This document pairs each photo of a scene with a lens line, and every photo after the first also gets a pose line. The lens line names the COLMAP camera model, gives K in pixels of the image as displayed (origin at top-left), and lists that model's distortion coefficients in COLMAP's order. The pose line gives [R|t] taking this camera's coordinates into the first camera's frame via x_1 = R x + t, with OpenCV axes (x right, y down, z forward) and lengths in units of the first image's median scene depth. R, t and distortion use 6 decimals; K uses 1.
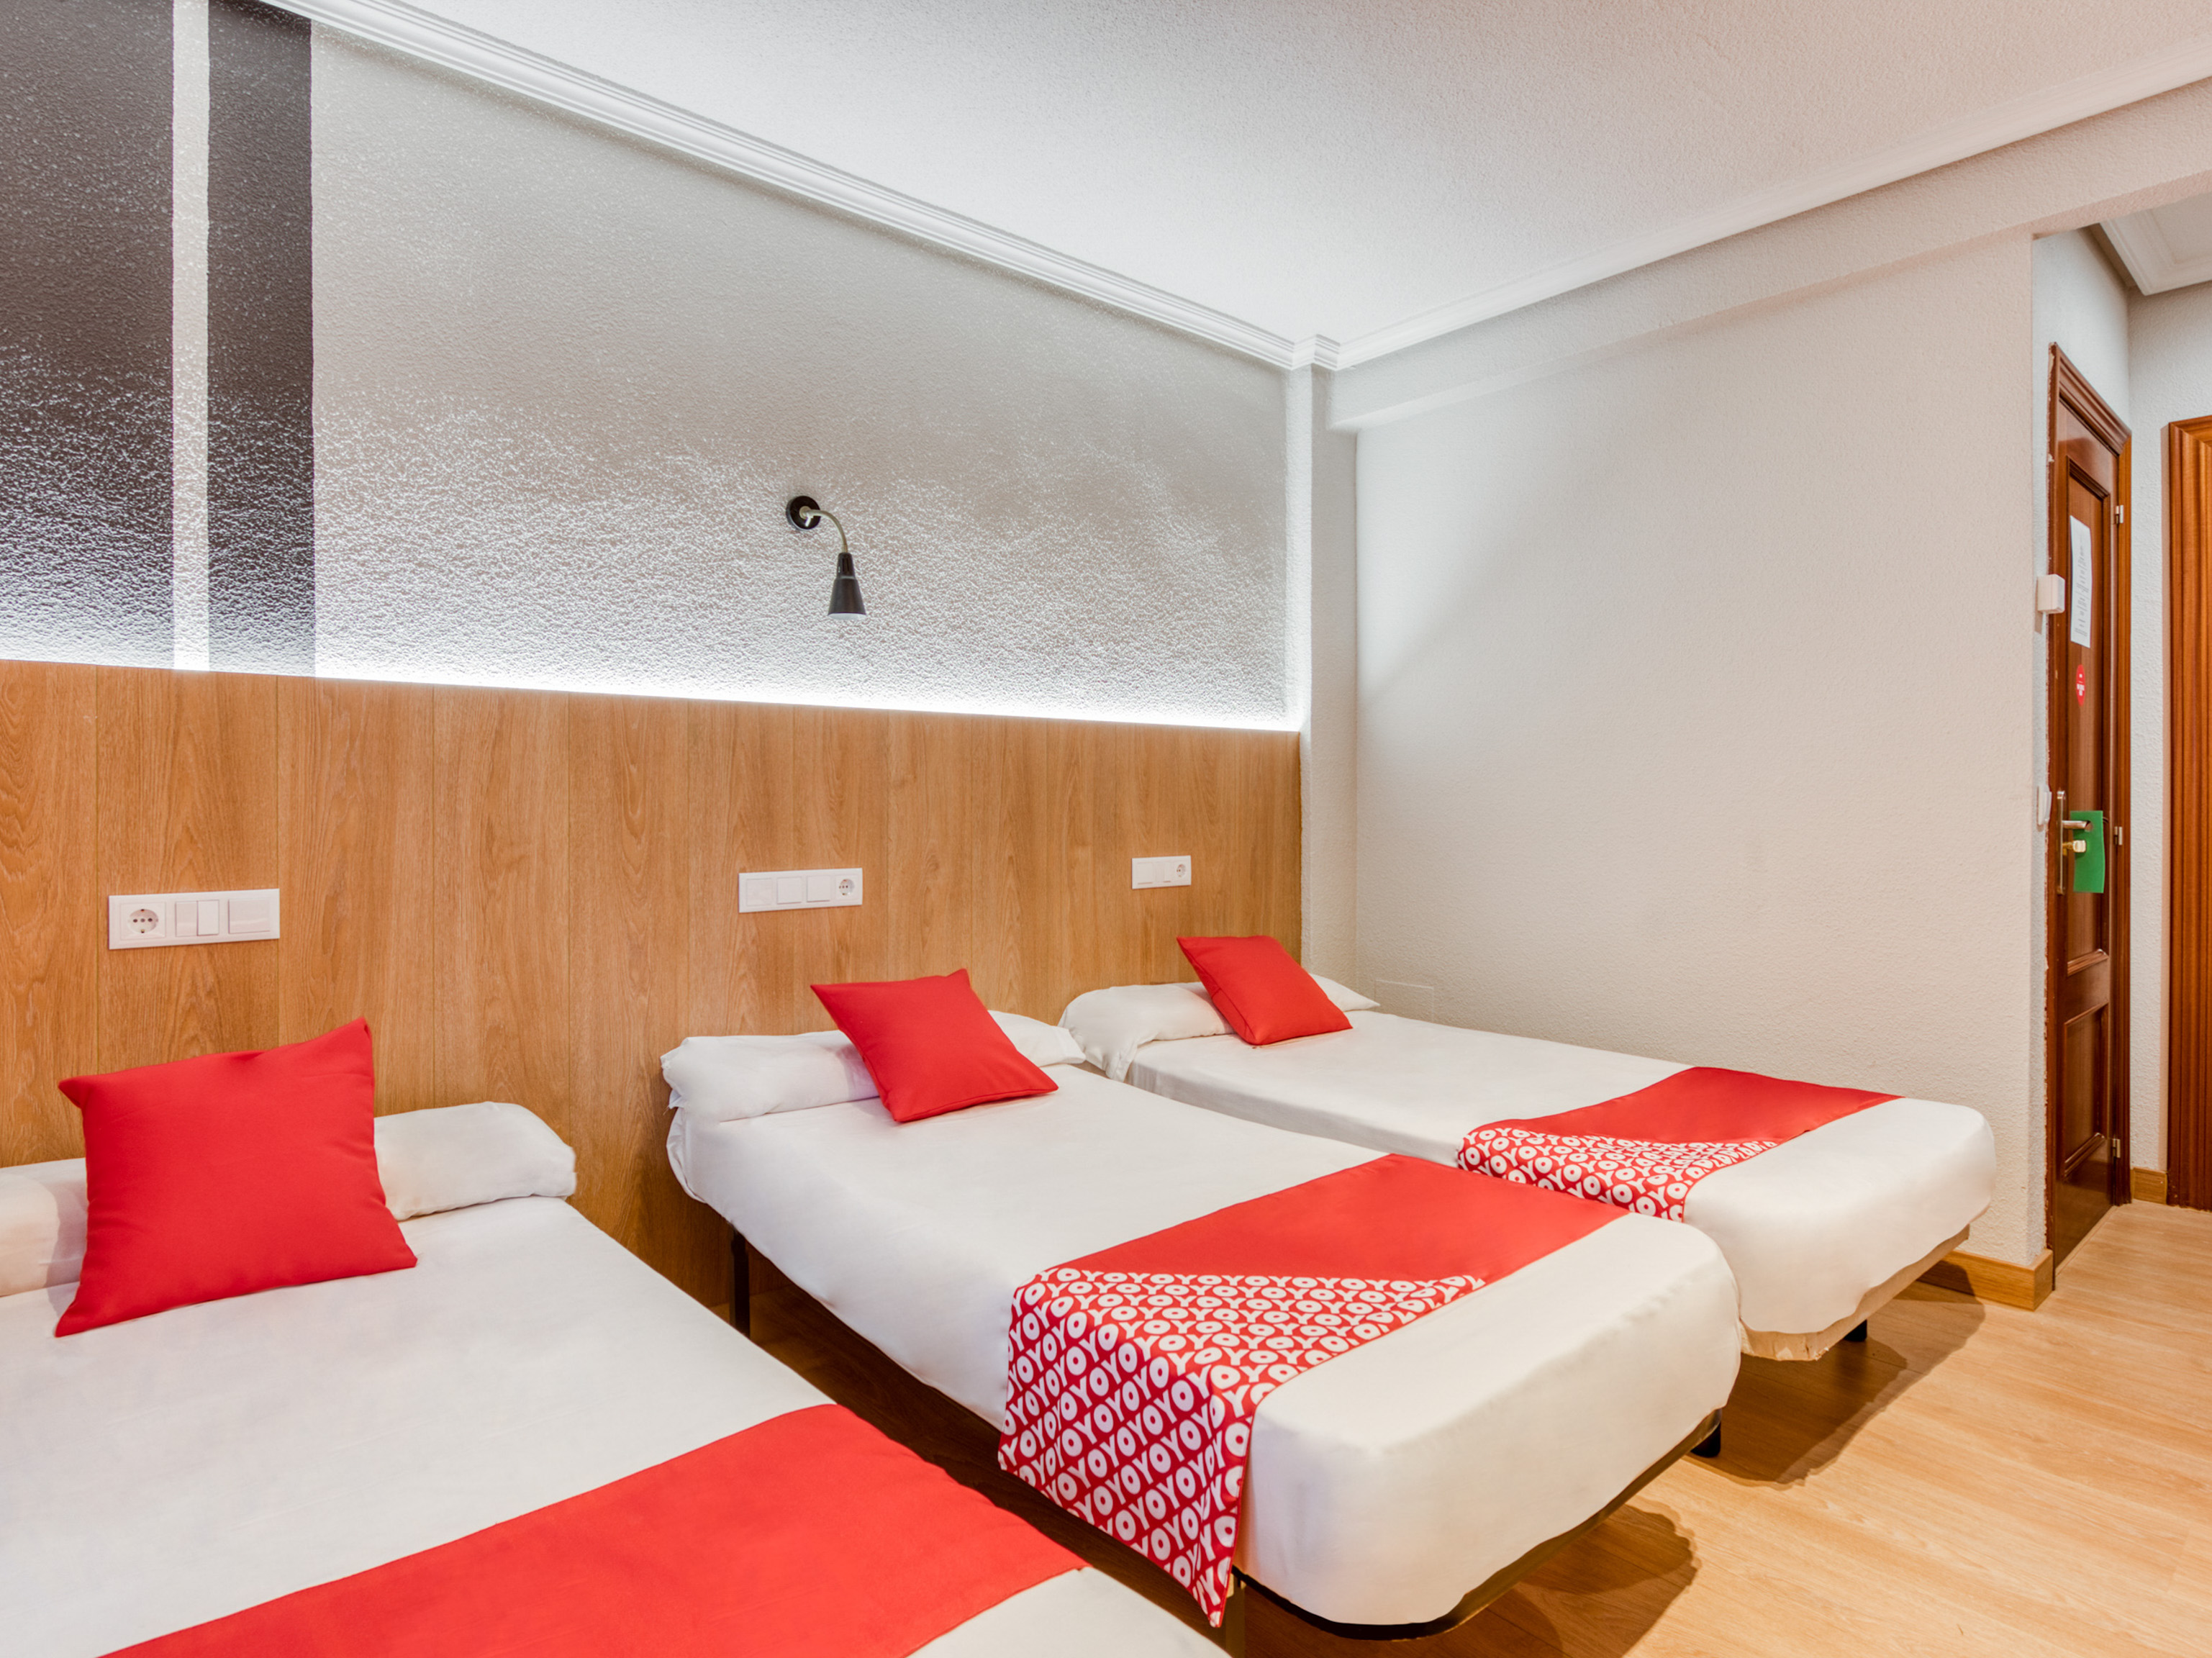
lens RADIAL K [[1194.8, 0, 1122.7], [0, 1194.8, 794.4], [0, 0, 1]] dist [0.000533, -0.001707]
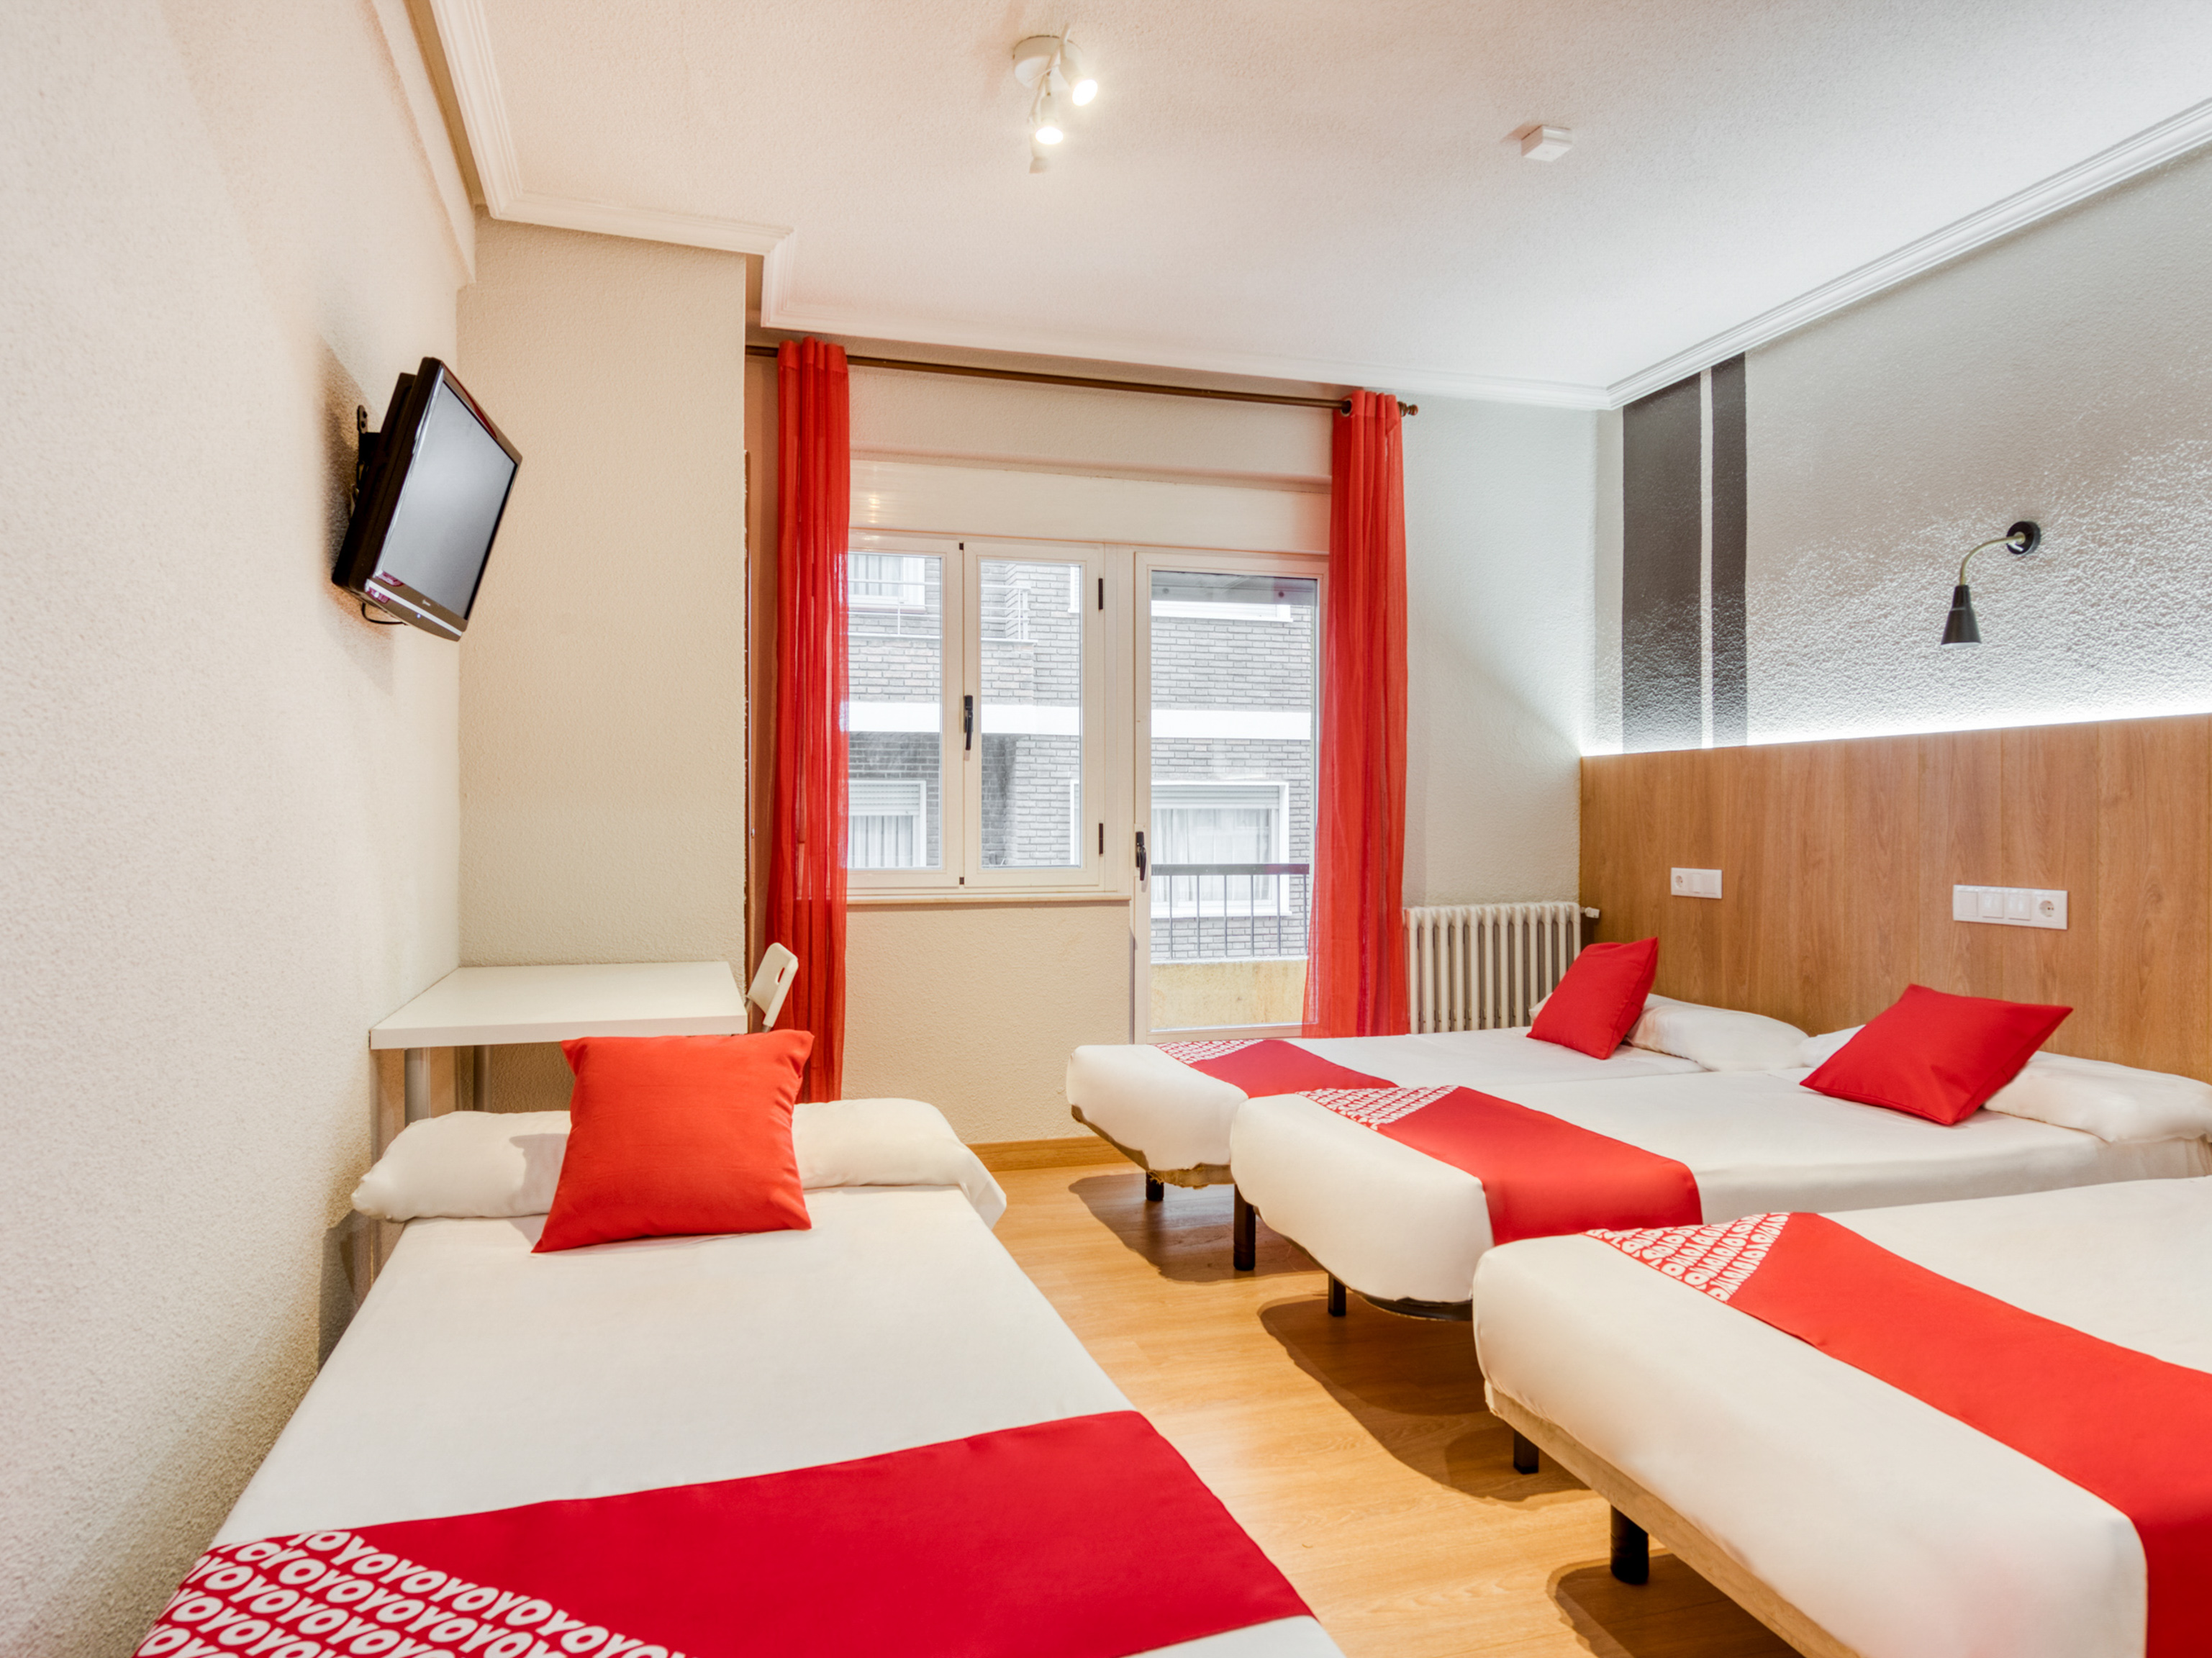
lens RADIAL K [[1387.3, 0, 1103.8], [0, 1387.3, 820.4], [0, 0, 1]] dist [-0.002467, 0.000190]
pose [[-0.430227, 0.001596, -0.902719, 1.263843], [0.003460, 0.999994, 0.000119, 0.002771], [0.902714, -0.003072, -0.430230, 0.890503]]
